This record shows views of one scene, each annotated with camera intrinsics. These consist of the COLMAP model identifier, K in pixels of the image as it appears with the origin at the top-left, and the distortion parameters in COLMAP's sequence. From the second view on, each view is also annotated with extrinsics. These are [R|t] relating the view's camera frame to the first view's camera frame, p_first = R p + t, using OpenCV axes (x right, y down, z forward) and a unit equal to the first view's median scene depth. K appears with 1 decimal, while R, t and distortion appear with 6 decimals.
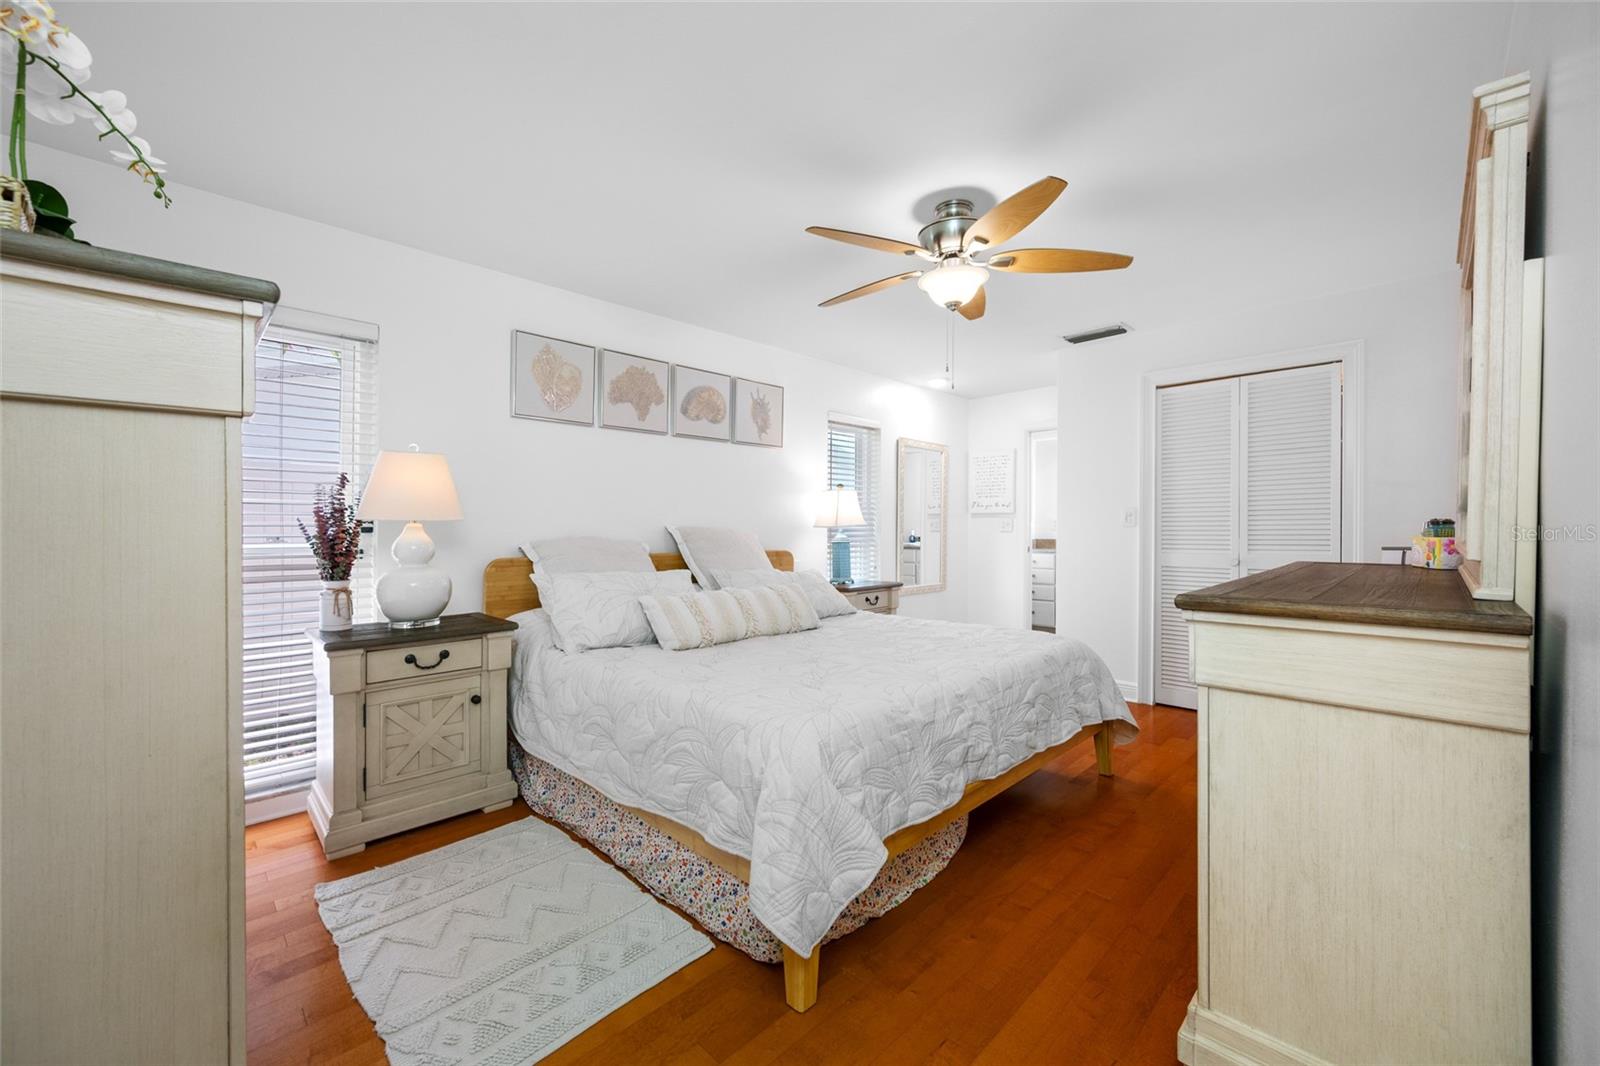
lens RADIAL K [[636.8, 0, 796.7], [0, 636.8, 529.1], [0, 0, 1]] dist [-0.001700, 0.000508]
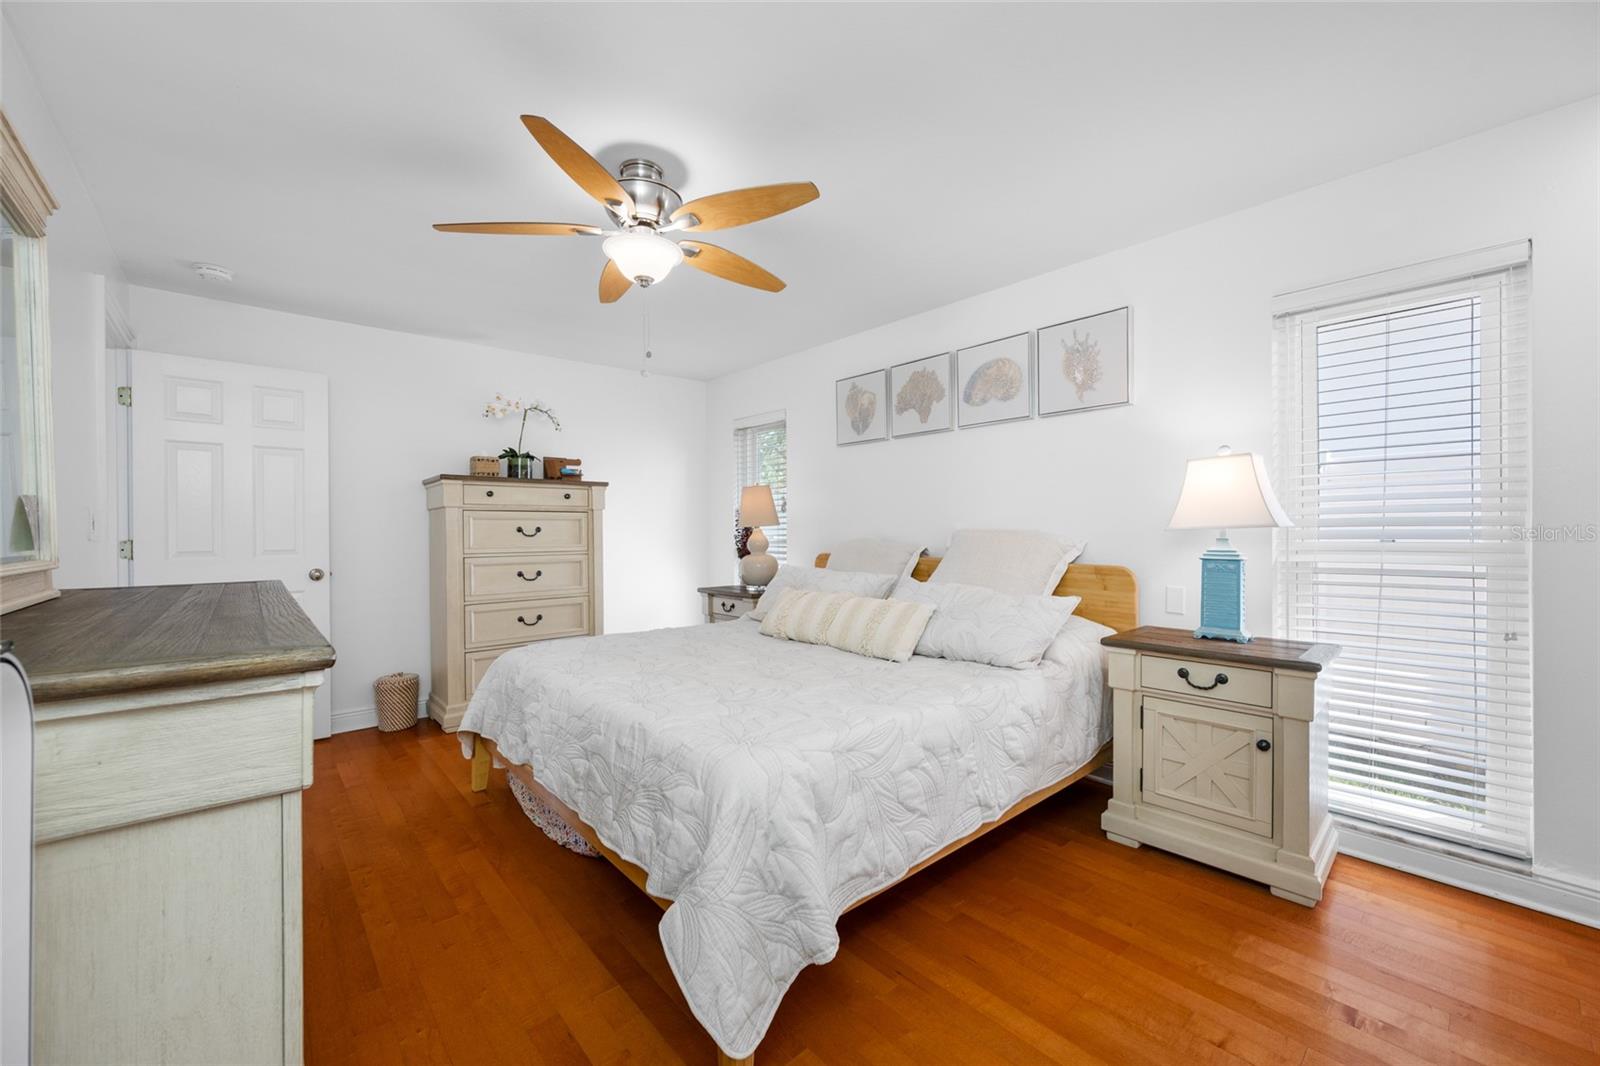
lens RADIAL K [[636.8, 0, 798.0], [0, 636.8, 534.5], [0, 0, 1]] dist [-0.001700, 0.000508]
pose [[-0.069695, -0.008053, -0.997536, 0.712468], [-0.015395, 0.999857, -0.006997, 0.012271], [0.997450, 0.014870, -0.069809, 0.827149]]
